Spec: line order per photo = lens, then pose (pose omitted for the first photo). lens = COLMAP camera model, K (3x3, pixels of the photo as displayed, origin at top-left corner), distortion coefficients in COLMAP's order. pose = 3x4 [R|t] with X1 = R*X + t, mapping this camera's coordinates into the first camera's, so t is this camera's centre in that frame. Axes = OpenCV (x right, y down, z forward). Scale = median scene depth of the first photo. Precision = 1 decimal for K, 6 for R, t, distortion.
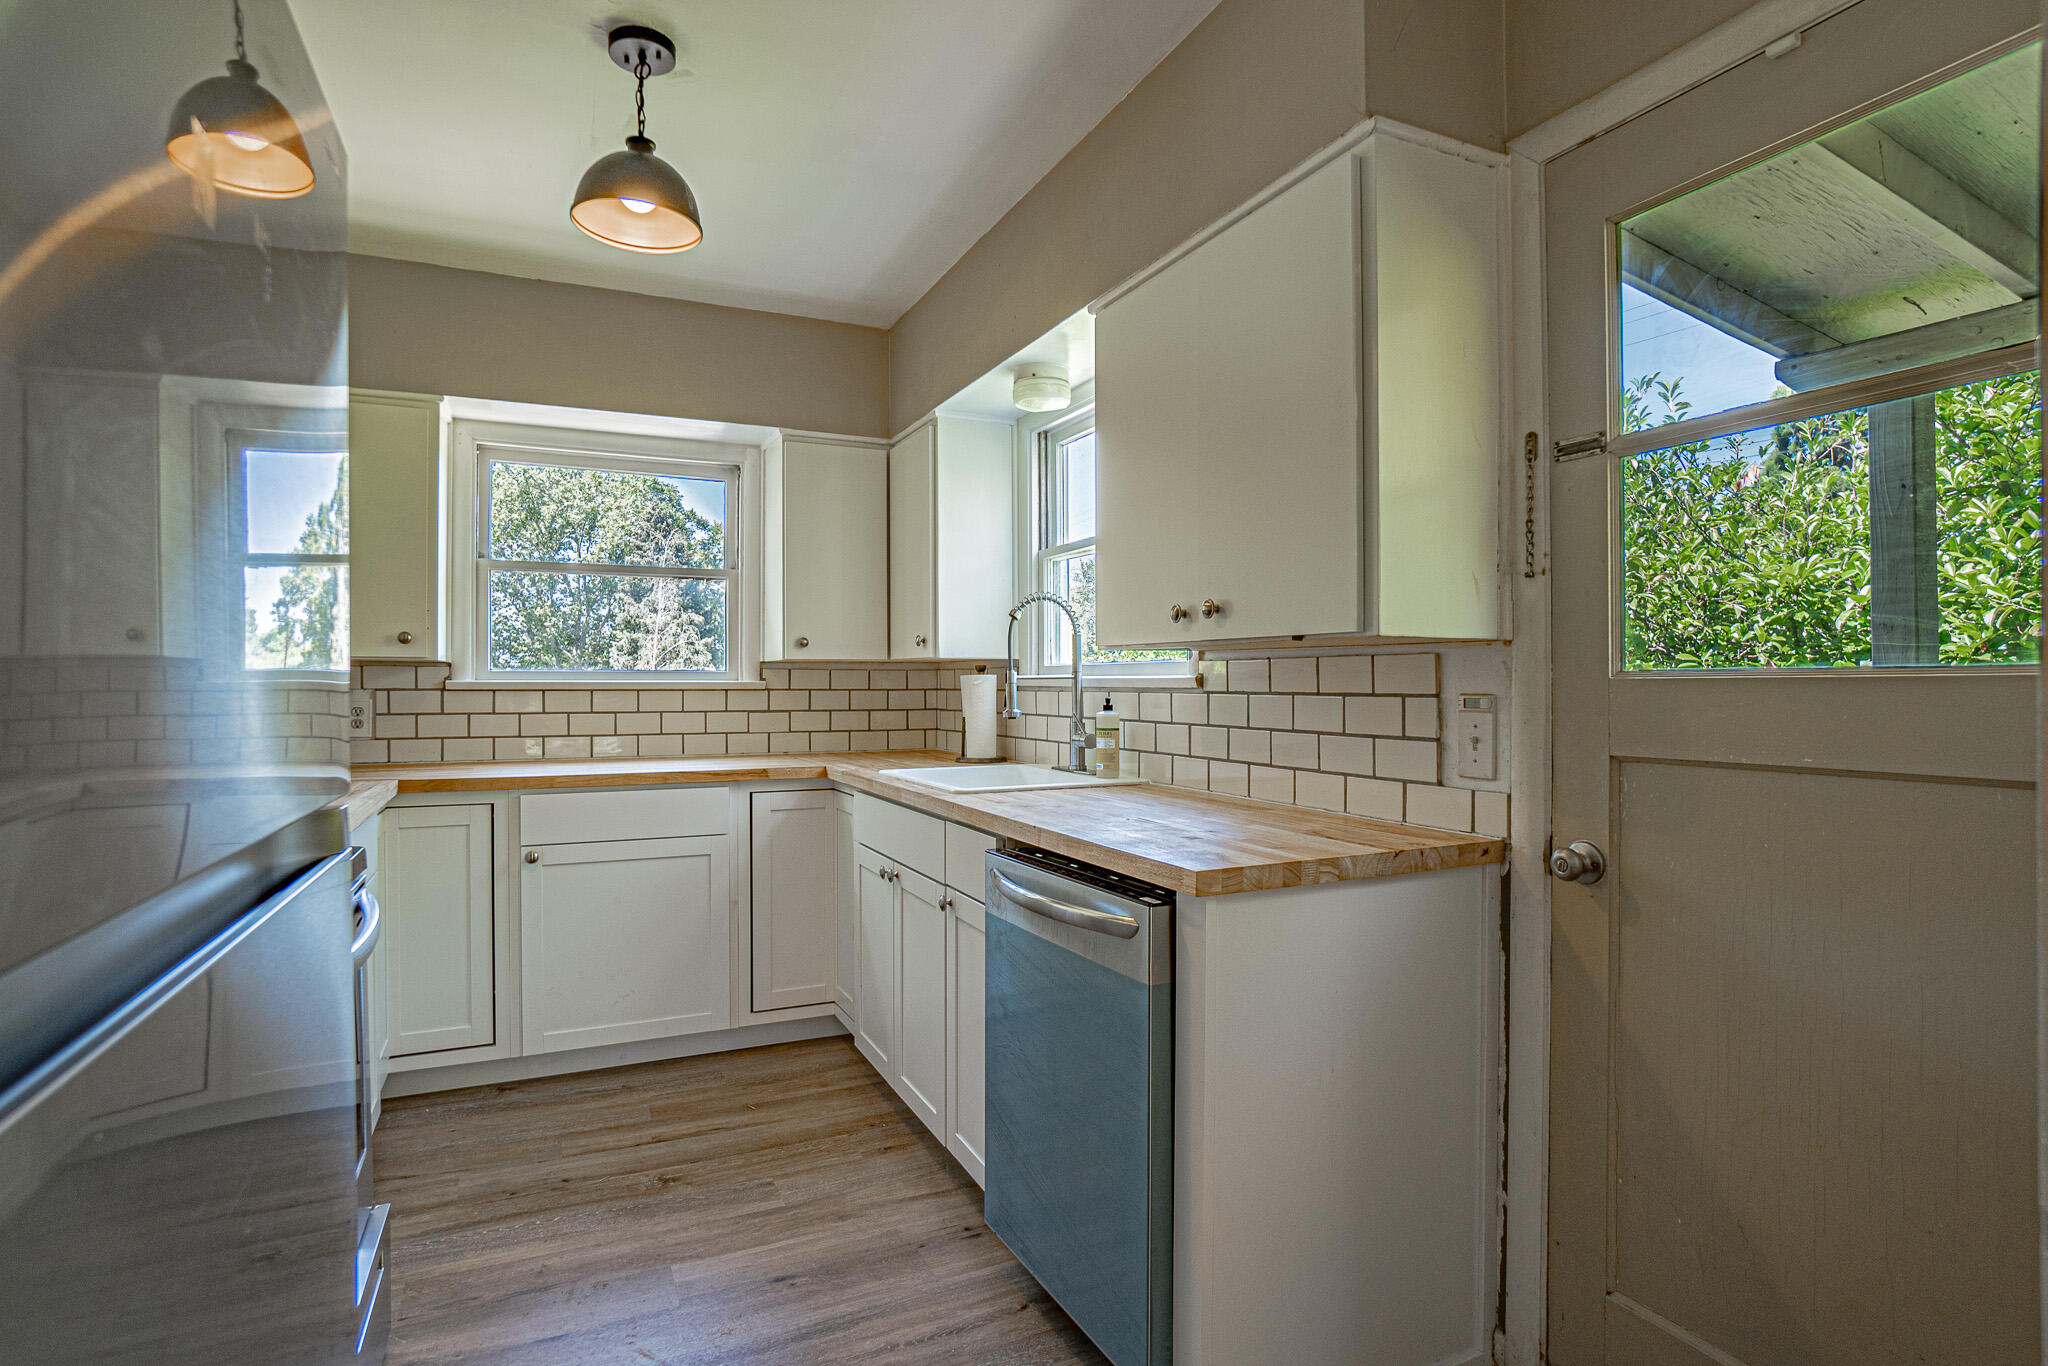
lens RADIAL K [[1009.4, 0, 1016.4], [0, 1009.4, 690.0], [0, 0, 1]] dist [-0.042502, 0.001050]
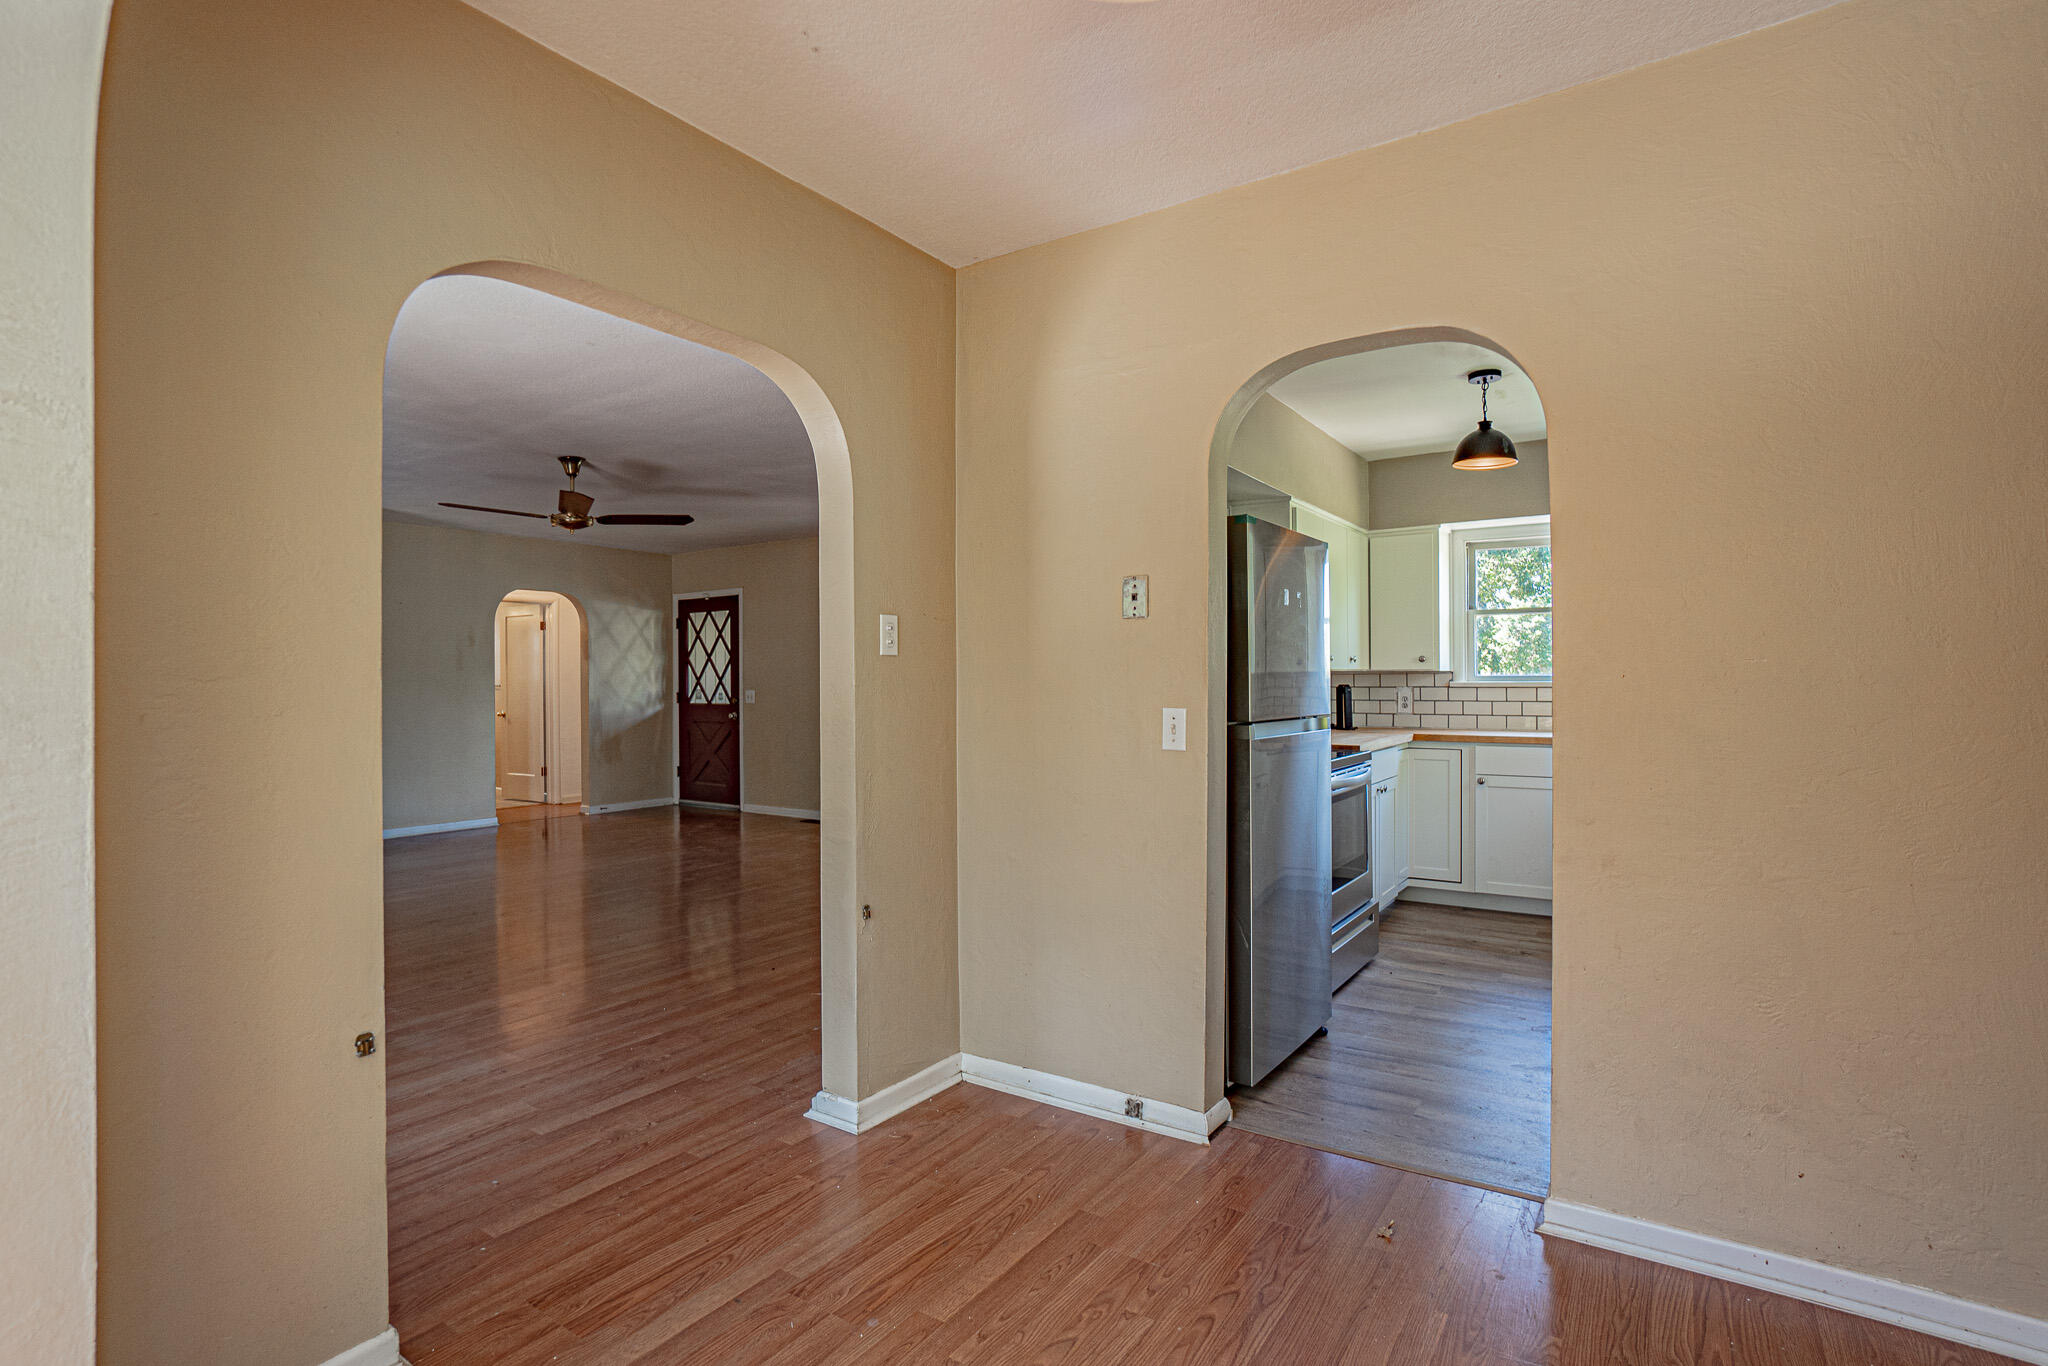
lens RADIAL K [[1009.4, 0, 1021.7], [0, 1009.4, 682.1], [0, 0, 1]] dist [-0.042502, 0.001050]
pose [[0.510857, -0.004260, -0.859655, 0.629432], [-0.001479, 0.999982, -0.005834, 0.002842], [0.859665, 0.004252, 0.510841, -0.618153]]
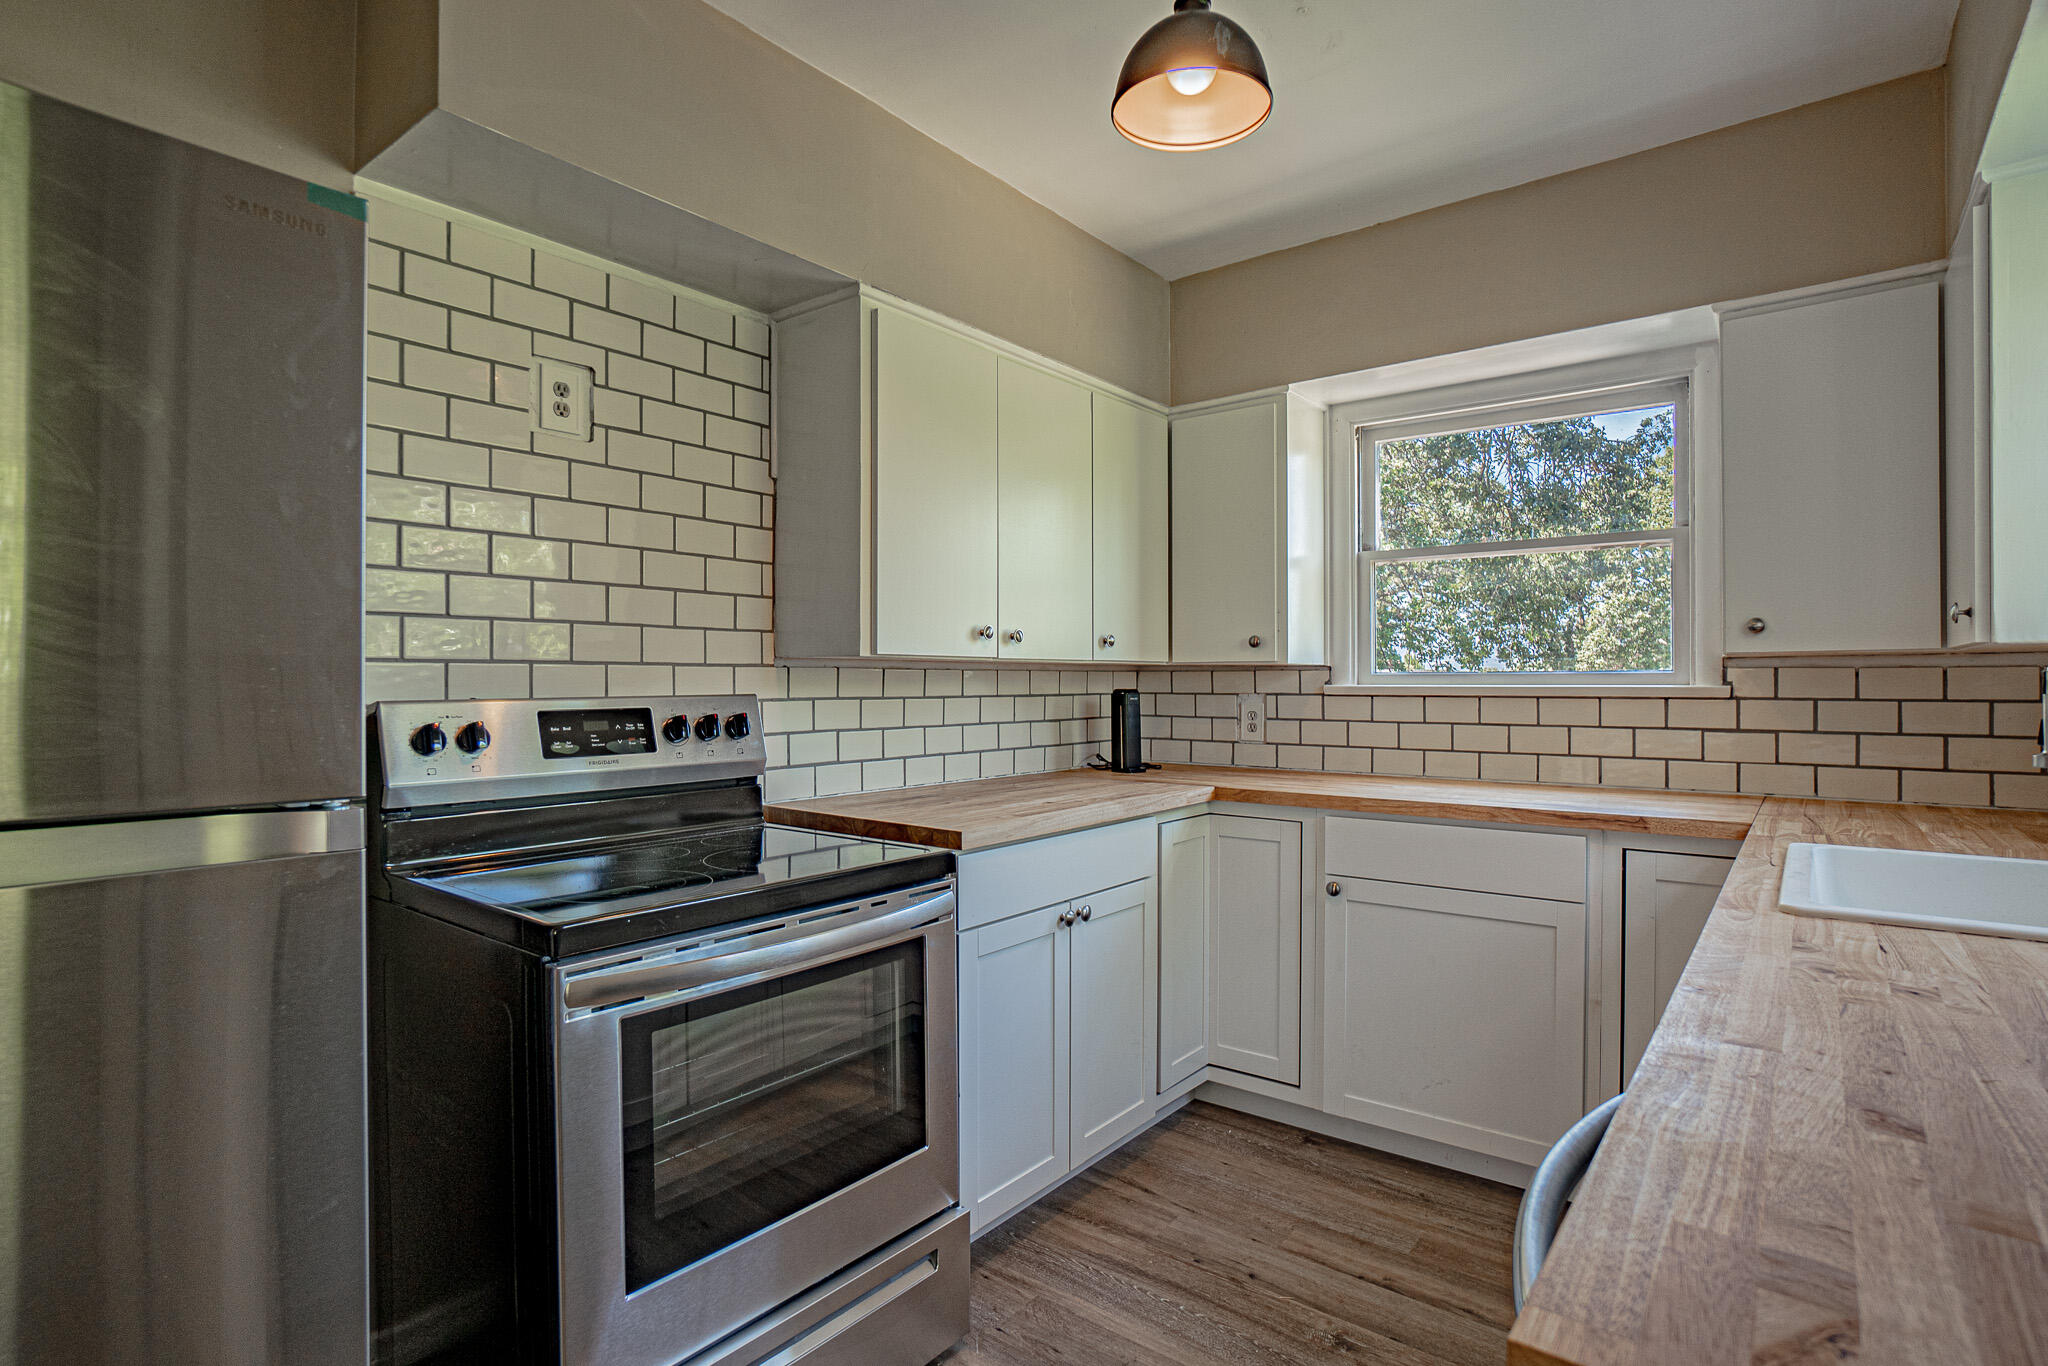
lens RADIAL K [[1009.4, 0, 1011.4], [0, 1009.4, 686.2], [0, 0, 1]] dist [-0.042502, 0.001050]
pose [[0.427630, 0.001870, -0.903952, 0.183720], [-0.006038, 0.999981, -0.000787, -0.006620], [0.903934, 0.005795, 0.427633, 0.367274]]
